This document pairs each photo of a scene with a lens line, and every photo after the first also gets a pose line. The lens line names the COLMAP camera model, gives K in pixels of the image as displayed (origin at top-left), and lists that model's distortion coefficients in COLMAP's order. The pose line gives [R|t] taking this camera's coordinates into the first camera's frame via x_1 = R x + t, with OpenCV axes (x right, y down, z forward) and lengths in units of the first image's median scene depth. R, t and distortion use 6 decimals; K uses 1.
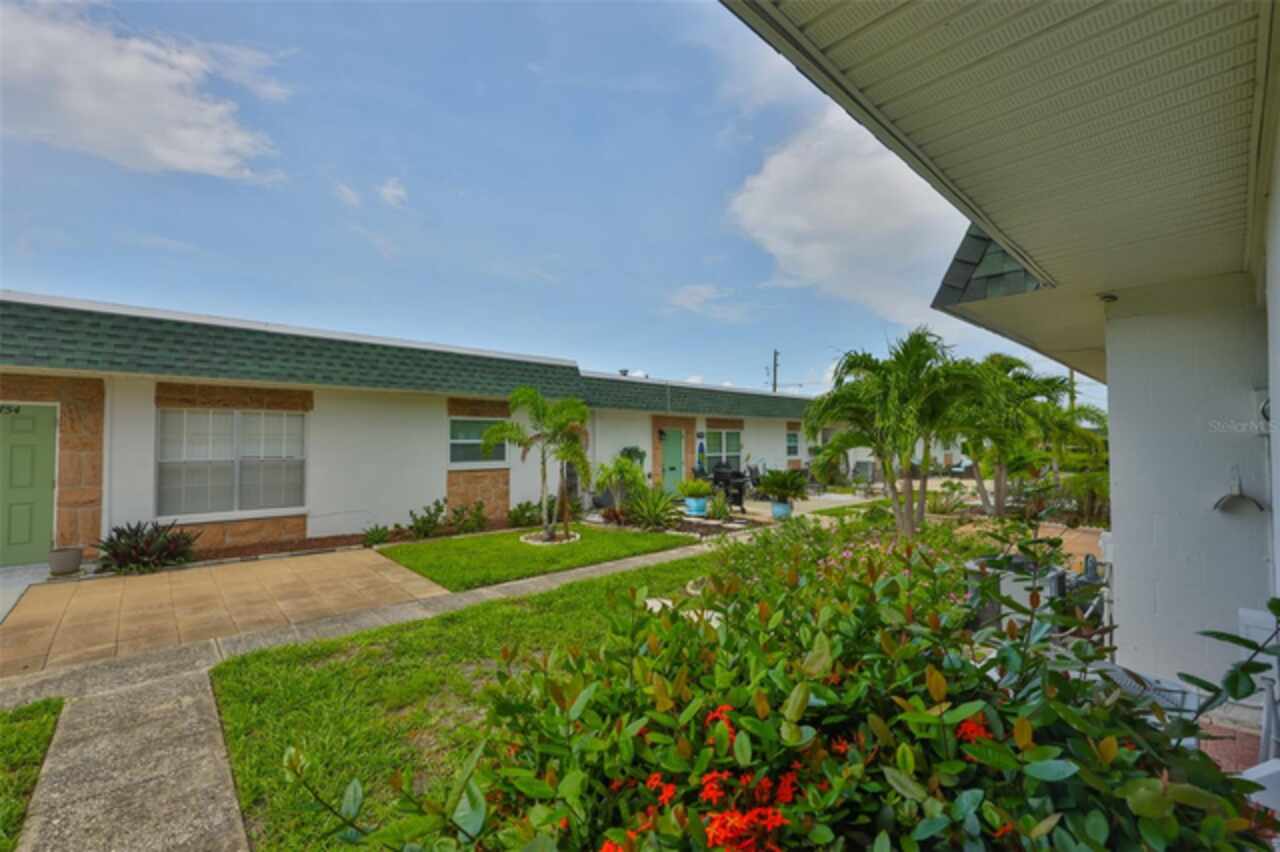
lens RADIAL K [[540.6, 0, 636.2], [0, 540.6, 428.8], [0, 0, 1]] dist [0.001054, -0.000757]
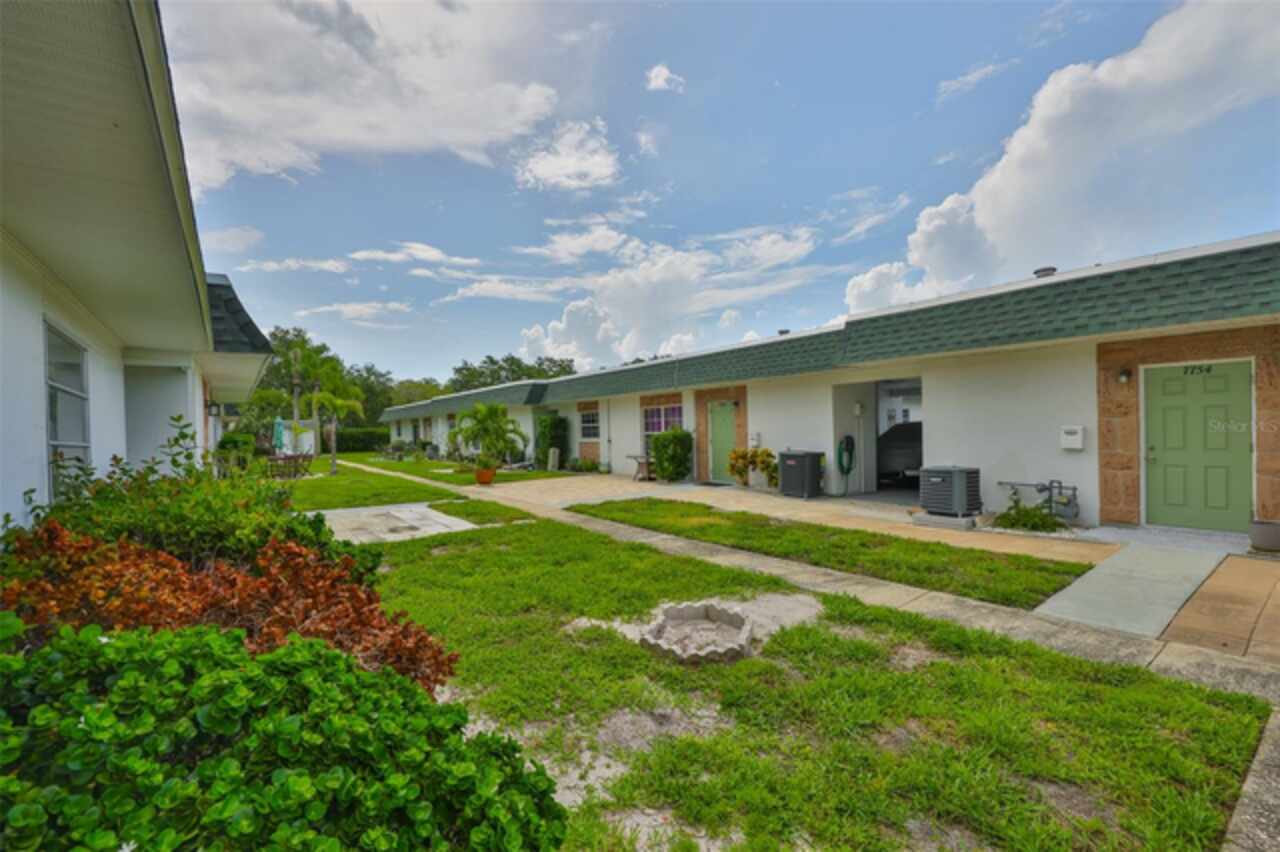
lens RADIAL K [[540.6, 0, 635.0], [0, 540.6, 429.4], [0, 0, 1]] dist [0.001054, -0.000757]
pose [[-0.103218, 0.007146, -0.994633, -0.089819], [0.045081, 0.998980, 0.002499, 0.025301], [0.993637, -0.044581, -0.103434, 0.087931]]
